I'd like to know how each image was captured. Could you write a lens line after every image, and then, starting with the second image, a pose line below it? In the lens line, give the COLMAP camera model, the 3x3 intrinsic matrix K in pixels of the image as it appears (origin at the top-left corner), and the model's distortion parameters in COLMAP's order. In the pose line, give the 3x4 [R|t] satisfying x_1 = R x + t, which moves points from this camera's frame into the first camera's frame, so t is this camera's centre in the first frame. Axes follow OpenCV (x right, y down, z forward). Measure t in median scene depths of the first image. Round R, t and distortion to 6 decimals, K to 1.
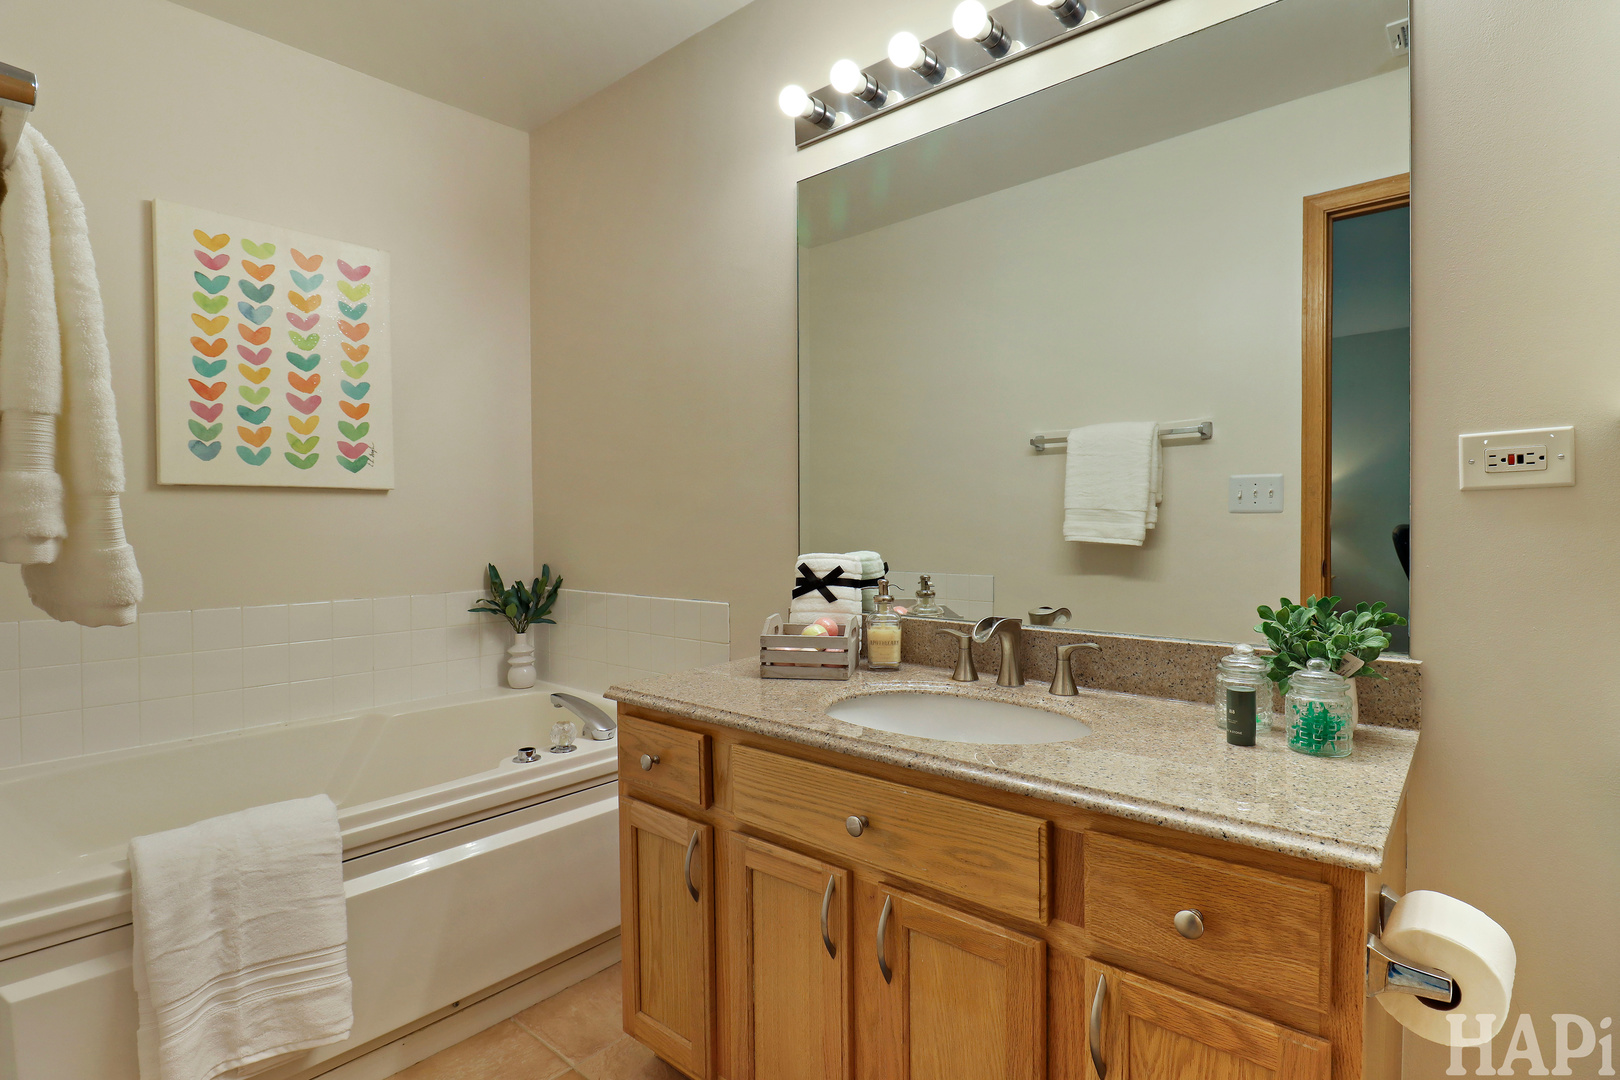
lens RADIAL K [[810.4, 0, 809.0], [0, 810.4, 520.1], [0, 0, 1]] dist [-0.006653, -0.011416]
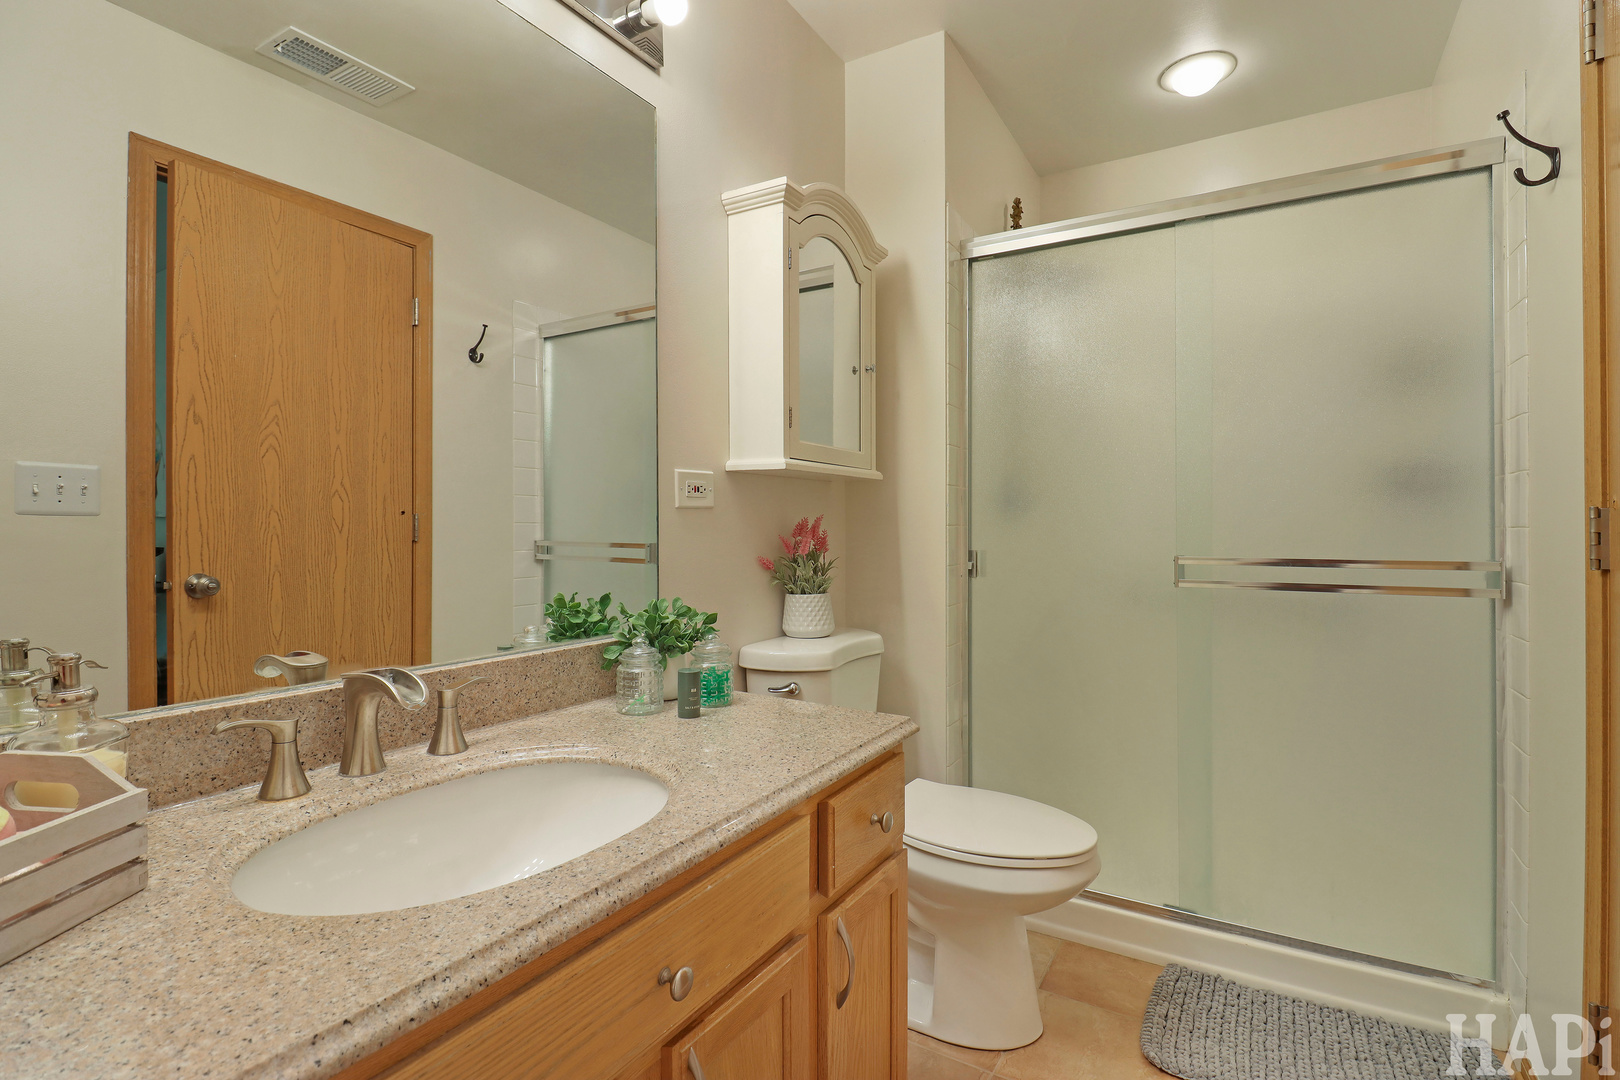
lens RADIAL K [[764.3, 0, 799.7], [0, 764.3, 538.0], [0, 0, 1]] dist [-0.009029, -0.009601]
pose [[-0.182568, -0.004788, 0.983182, -0.459135], [-0.007166, 0.999968, 0.003539, 0.008986], [-0.983167, -0.006399, -0.182596, 0.821117]]
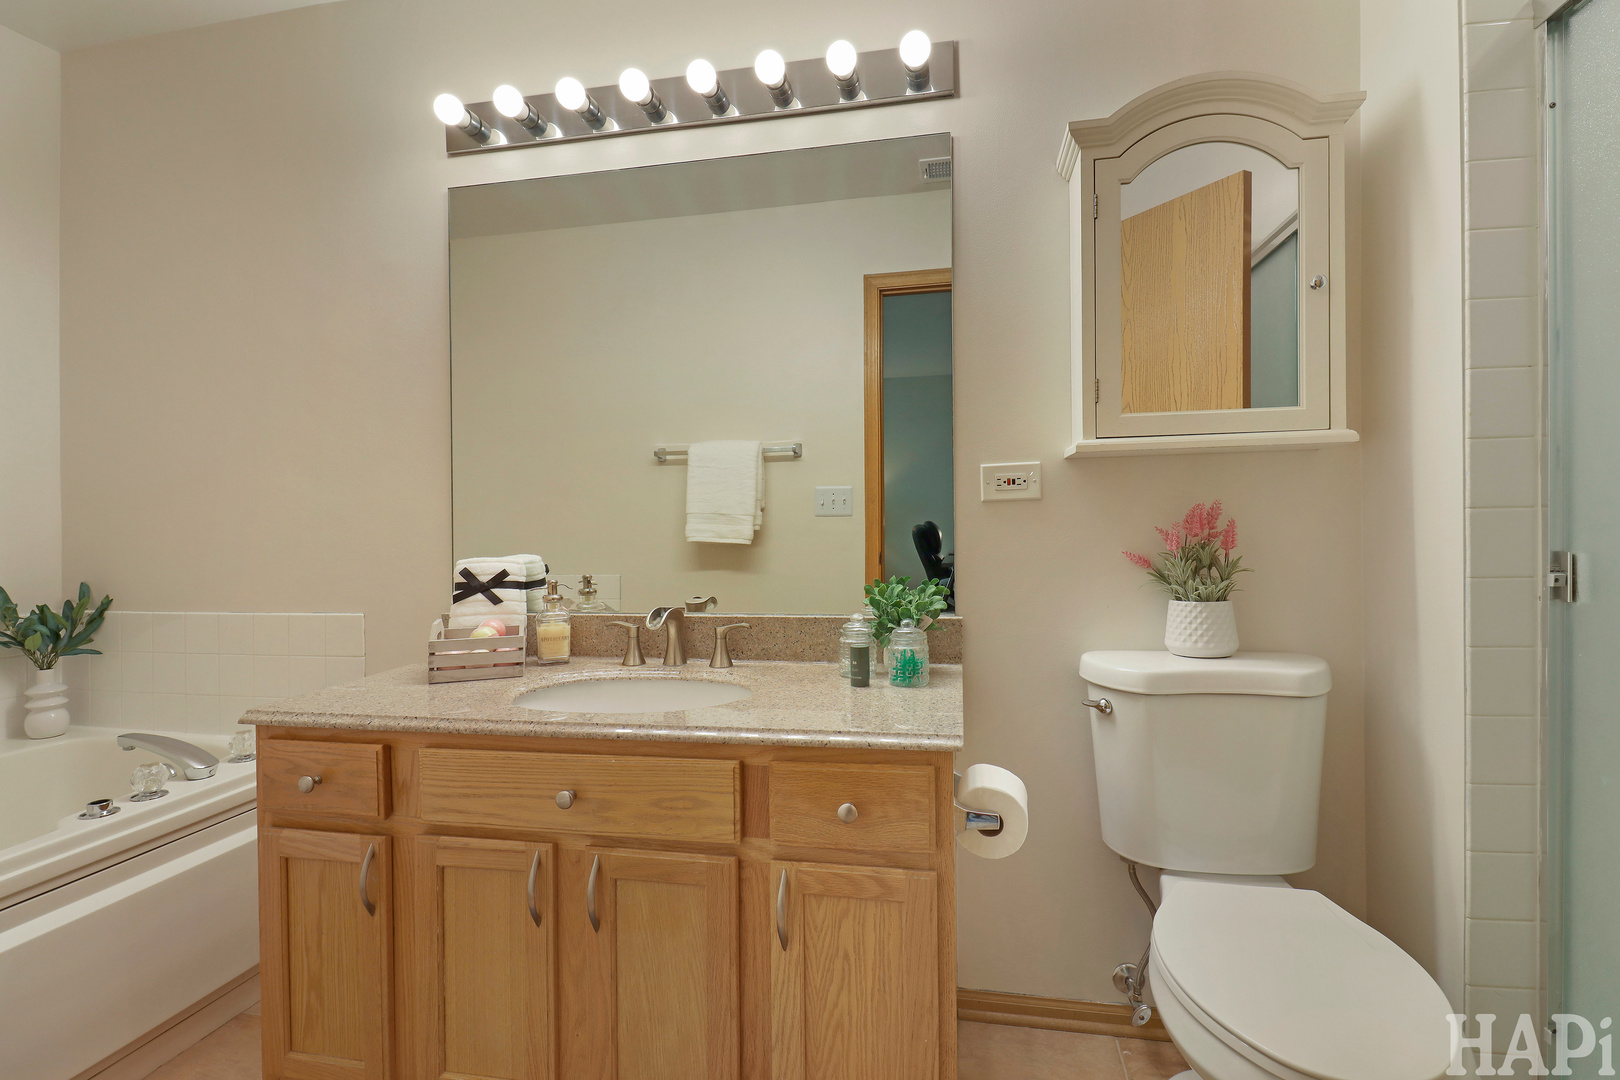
lens RADIAL K [[764.3, 0, 816.7], [0, 764.3, 529.2], [0, 0, 1]] dist [-0.009029, -0.009601]
pose [[0.866820, -0.012257, 0.498470, -0.134340], [0.008459, 0.999915, 0.009878, -0.001799], [-0.498549, -0.004346, 0.866851, -0.067622]]
